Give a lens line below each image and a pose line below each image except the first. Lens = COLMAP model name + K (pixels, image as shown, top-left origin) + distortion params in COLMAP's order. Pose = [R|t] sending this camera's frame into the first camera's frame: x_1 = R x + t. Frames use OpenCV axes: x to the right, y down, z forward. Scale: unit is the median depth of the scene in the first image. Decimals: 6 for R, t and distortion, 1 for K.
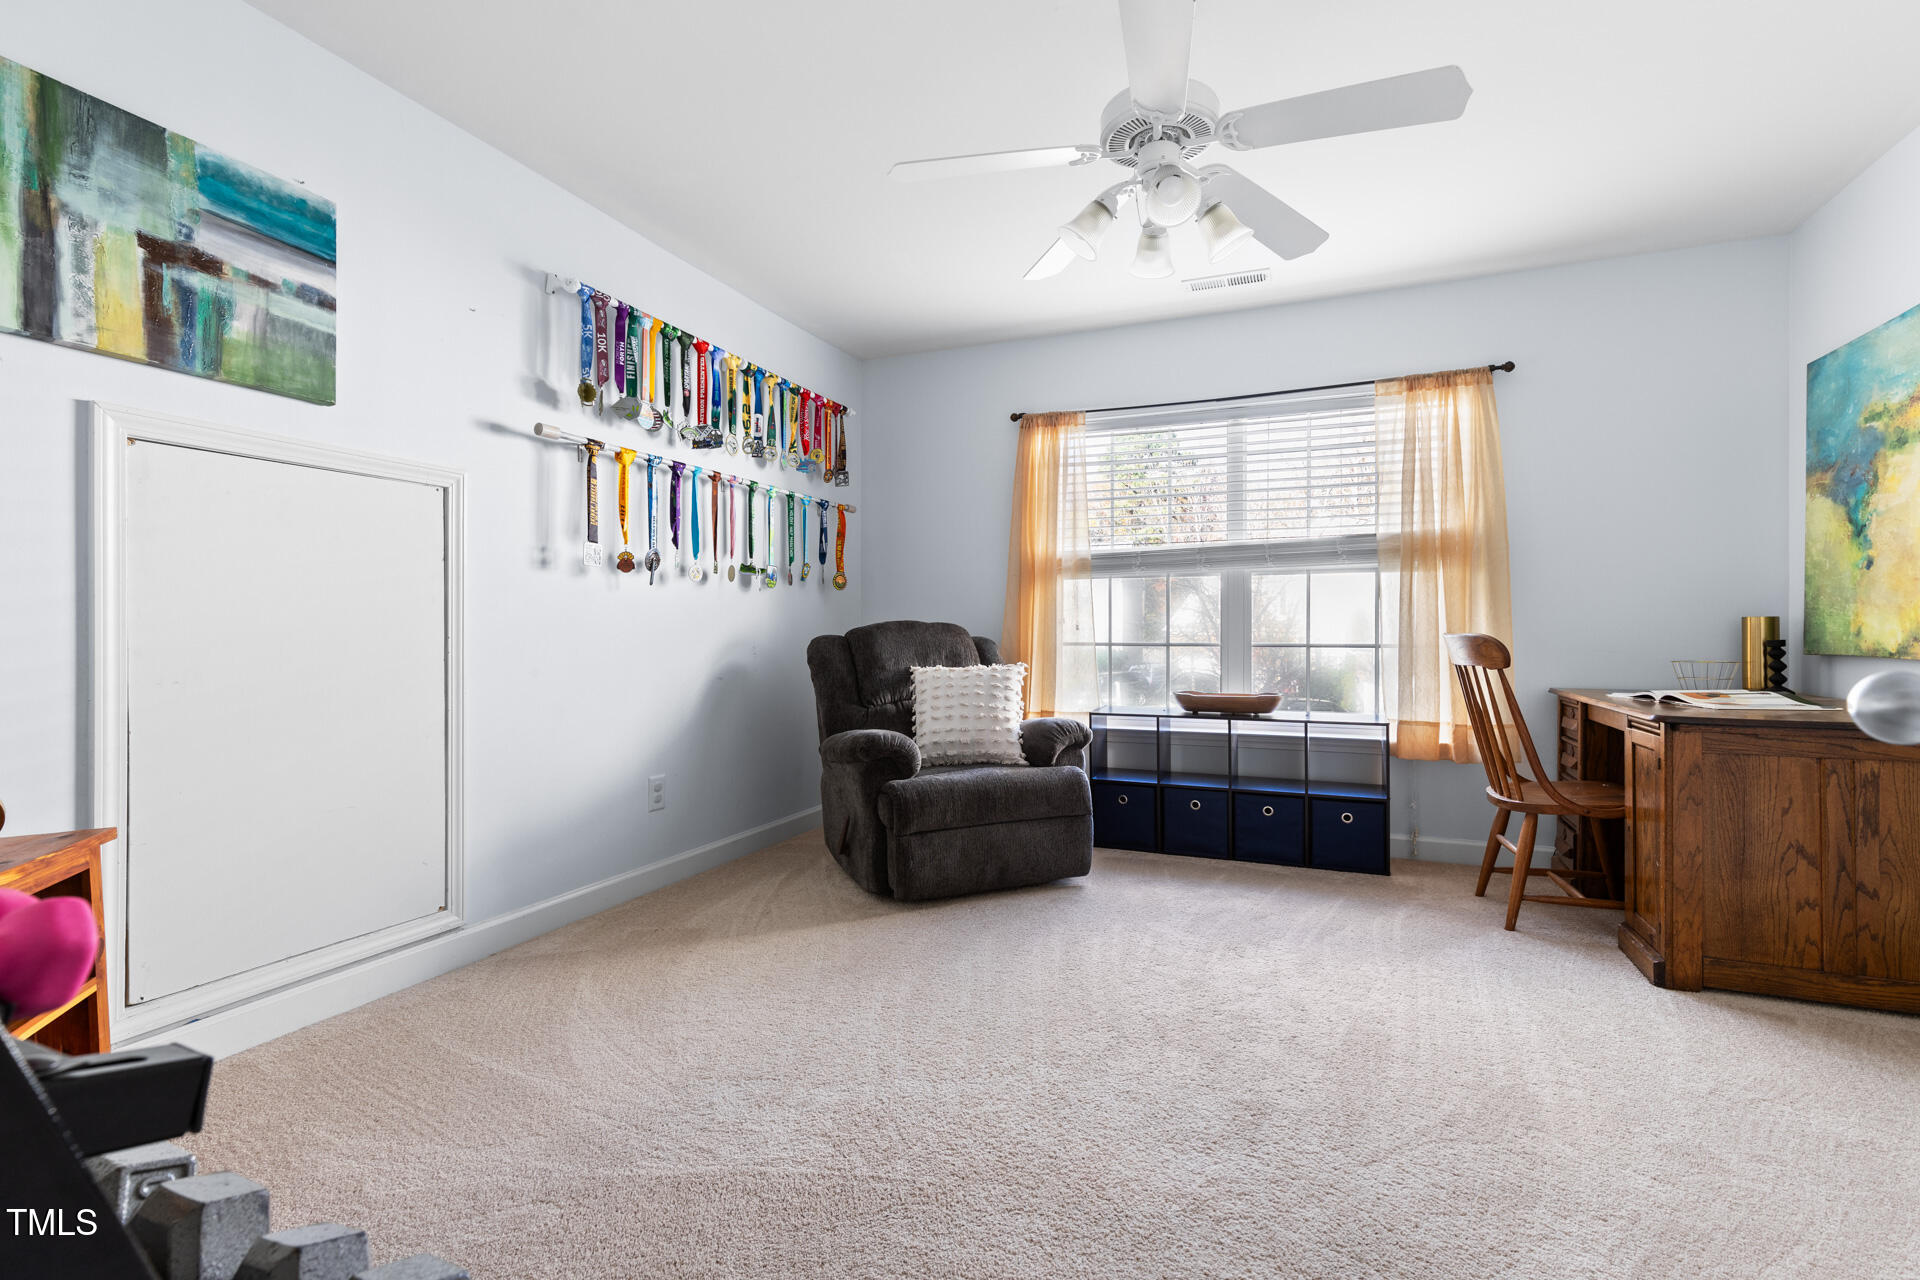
lens RADIAL K [[894.4, 0, 969.3], [0, 894.4, 637.8], [0, 0, 1]] dist [0.004145, 0.000513]
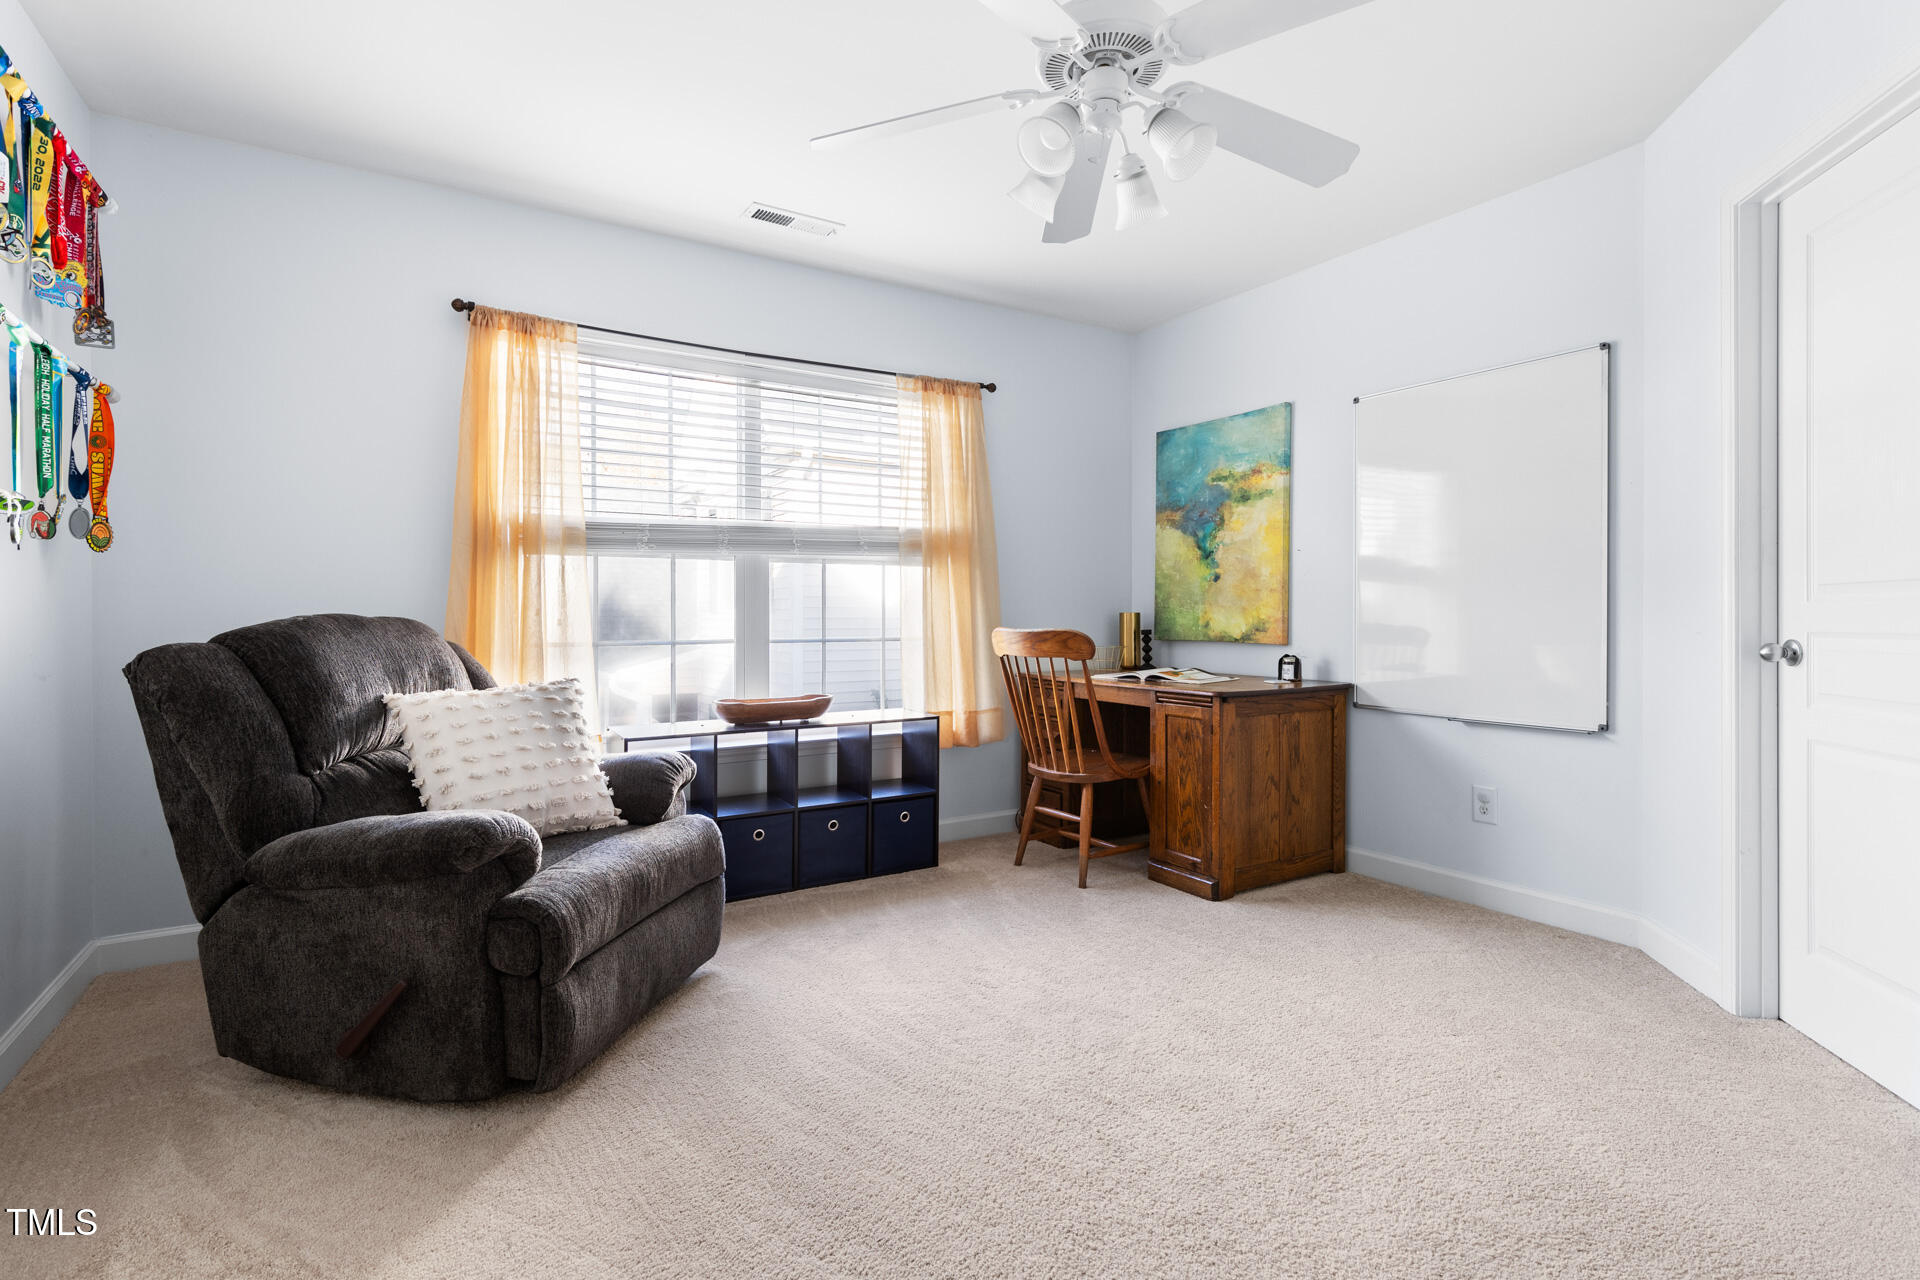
lens RADIAL K [[926.3, 0, 967.4], [0, 926.3, 621.6], [0, 0, 1]] dist [0.001847, -0.000523]
pose [[0.568644, -0.008318, 0.822542, -0.382109], [0.005643, 0.999965, 0.006210, -0.018334], [-0.822565, 0.001110, 0.568671, 0.380696]]
